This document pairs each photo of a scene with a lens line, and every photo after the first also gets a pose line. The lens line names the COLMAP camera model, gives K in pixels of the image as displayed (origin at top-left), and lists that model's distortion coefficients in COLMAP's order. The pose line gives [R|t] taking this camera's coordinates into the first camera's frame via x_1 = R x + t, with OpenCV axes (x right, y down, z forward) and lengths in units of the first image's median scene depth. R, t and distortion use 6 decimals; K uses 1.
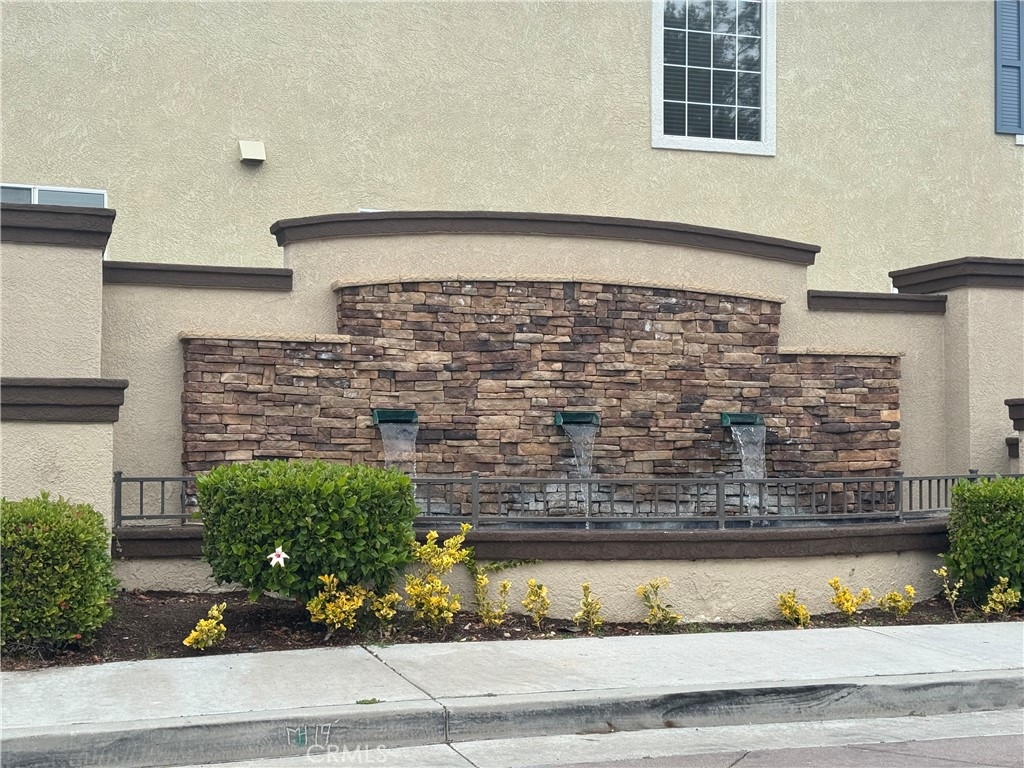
lens RADIAL K [[1426.0, 0, 512.1], [0, 1426.0, 383.4], [0, 0, 1]] dist [0.099967, 0.000000]
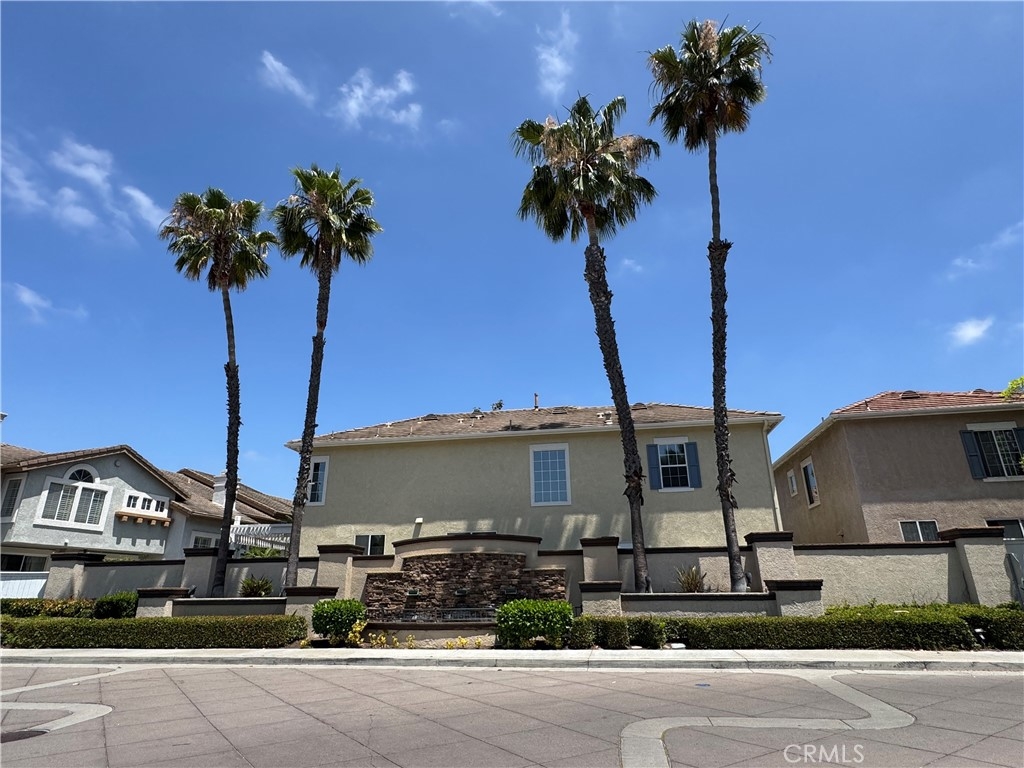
lens RADIAL K [[566.7, 0, 514.1], [0, 566.7, 385.9], [0, 0, 1]] dist [-0.006735, -0.000772]
pose [[0.875377, -0.182483, -0.447677, 0.895609], [0.034567, 0.947279, -0.318541, -0.009414], [0.482203, 0.263369, 0.835534, -0.290083]]
